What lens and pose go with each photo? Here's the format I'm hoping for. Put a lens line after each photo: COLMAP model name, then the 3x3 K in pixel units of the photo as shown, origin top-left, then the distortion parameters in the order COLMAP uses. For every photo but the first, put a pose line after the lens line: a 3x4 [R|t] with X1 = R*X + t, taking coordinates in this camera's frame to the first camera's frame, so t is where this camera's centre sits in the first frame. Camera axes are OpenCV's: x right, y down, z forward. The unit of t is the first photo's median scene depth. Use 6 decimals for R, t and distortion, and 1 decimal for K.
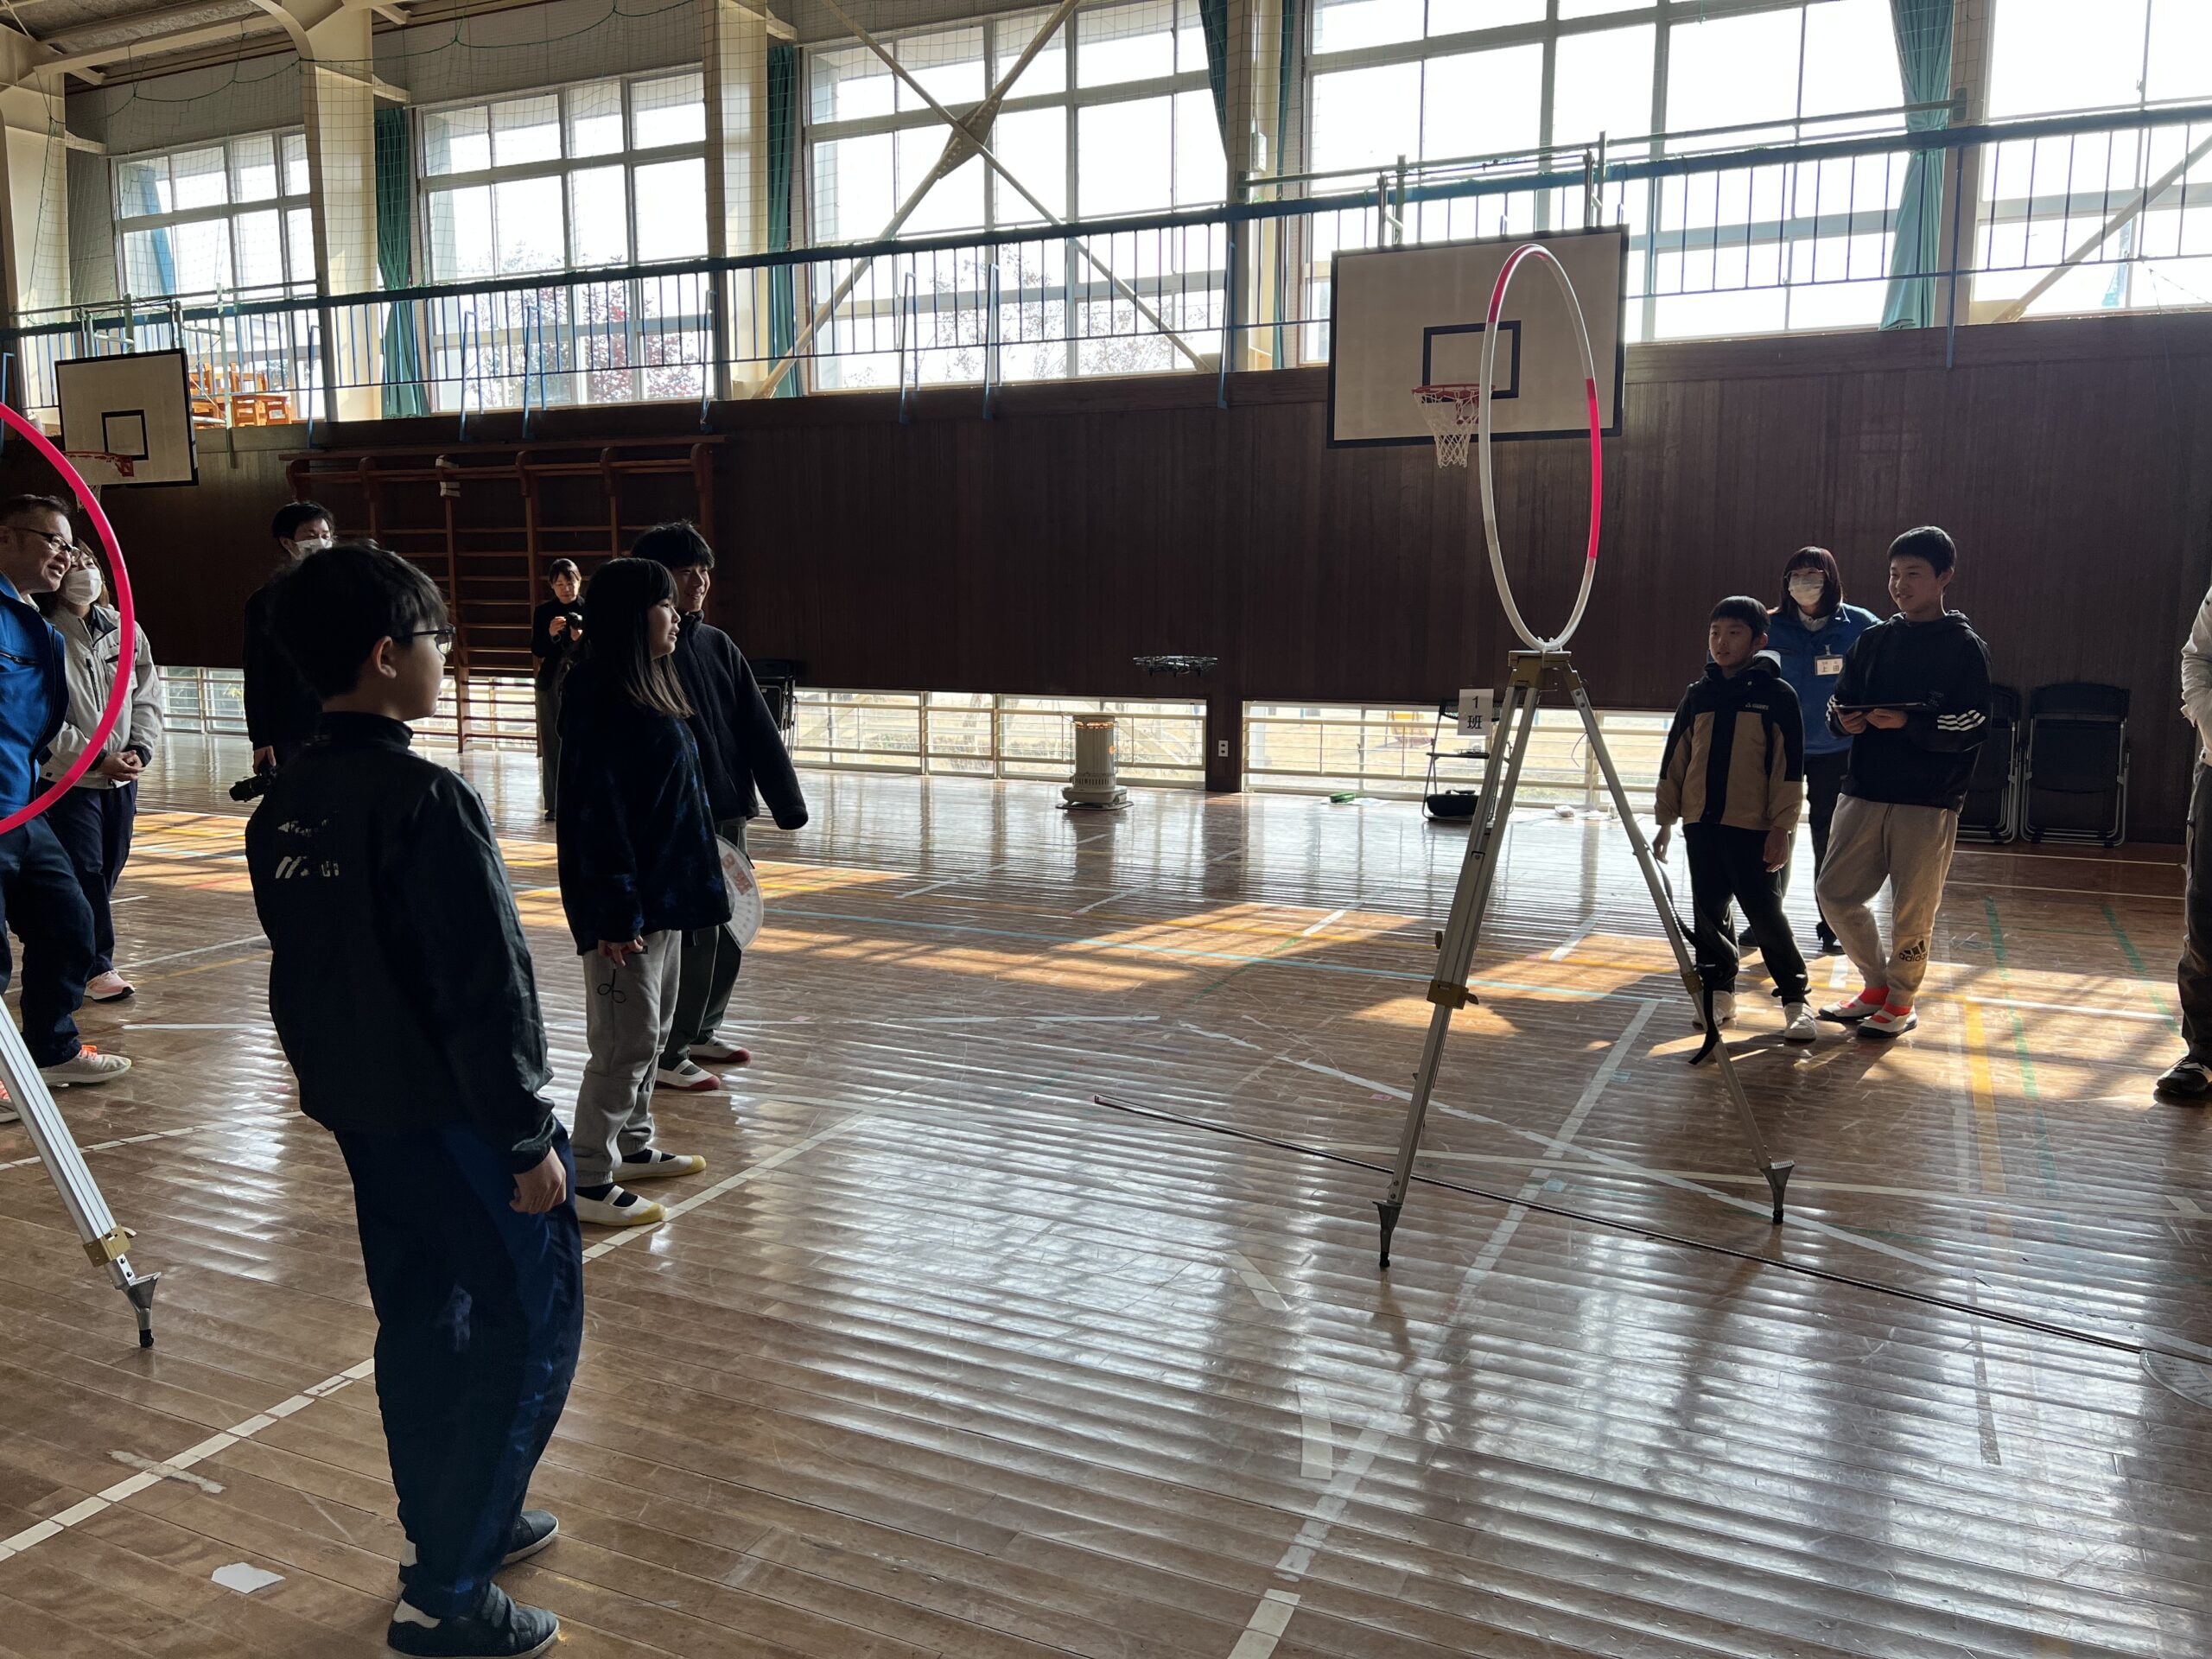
lens RADIAL K [[1652.0, 0, 1106.0], [0, 1652.0, 829.5], [0, 0, 1]] dist [0.057375, -0.076763]
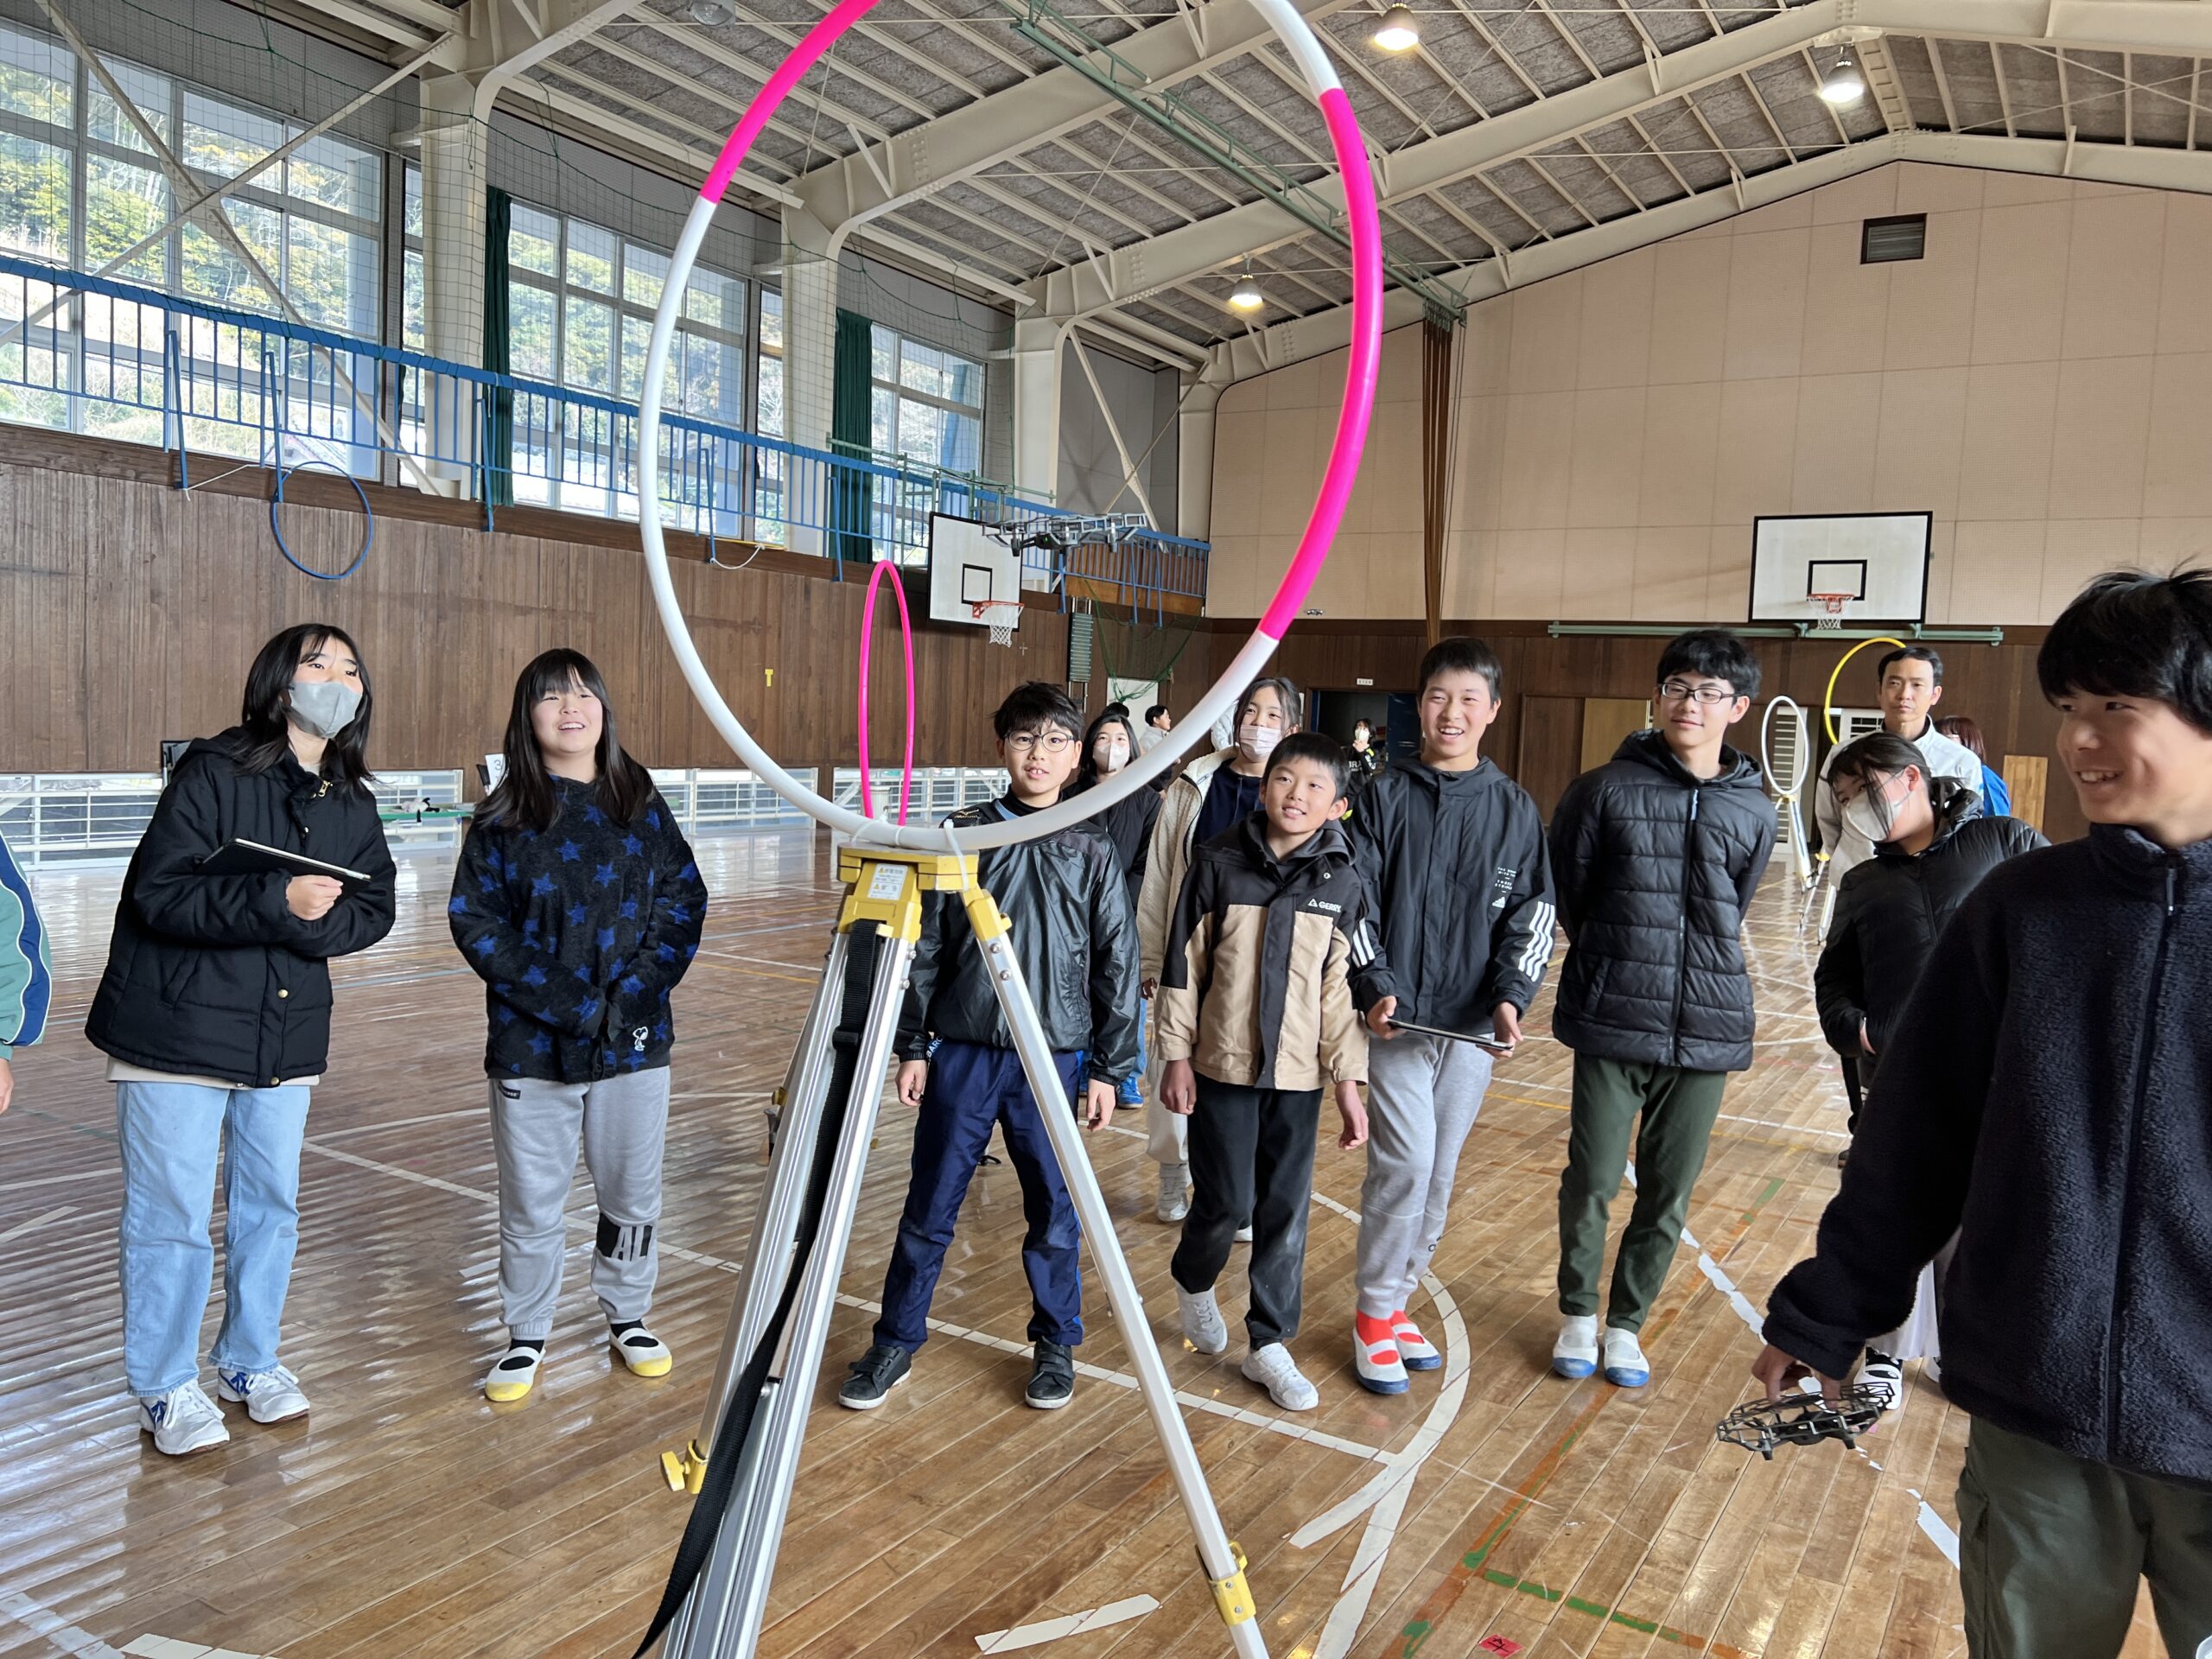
lens RADIAL K [[1652.0, 0, 1106.0], [0, 1652.0, 829.5], [0, 0, 1]] dist [0.057375, -0.076763]
pose [[0.124463, -0.060658, 0.990368, -1.256742], [0.104494, 0.993381, 0.047710, -0.068093], [-0.986707, 0.097549, 0.129978, 0.520426]]
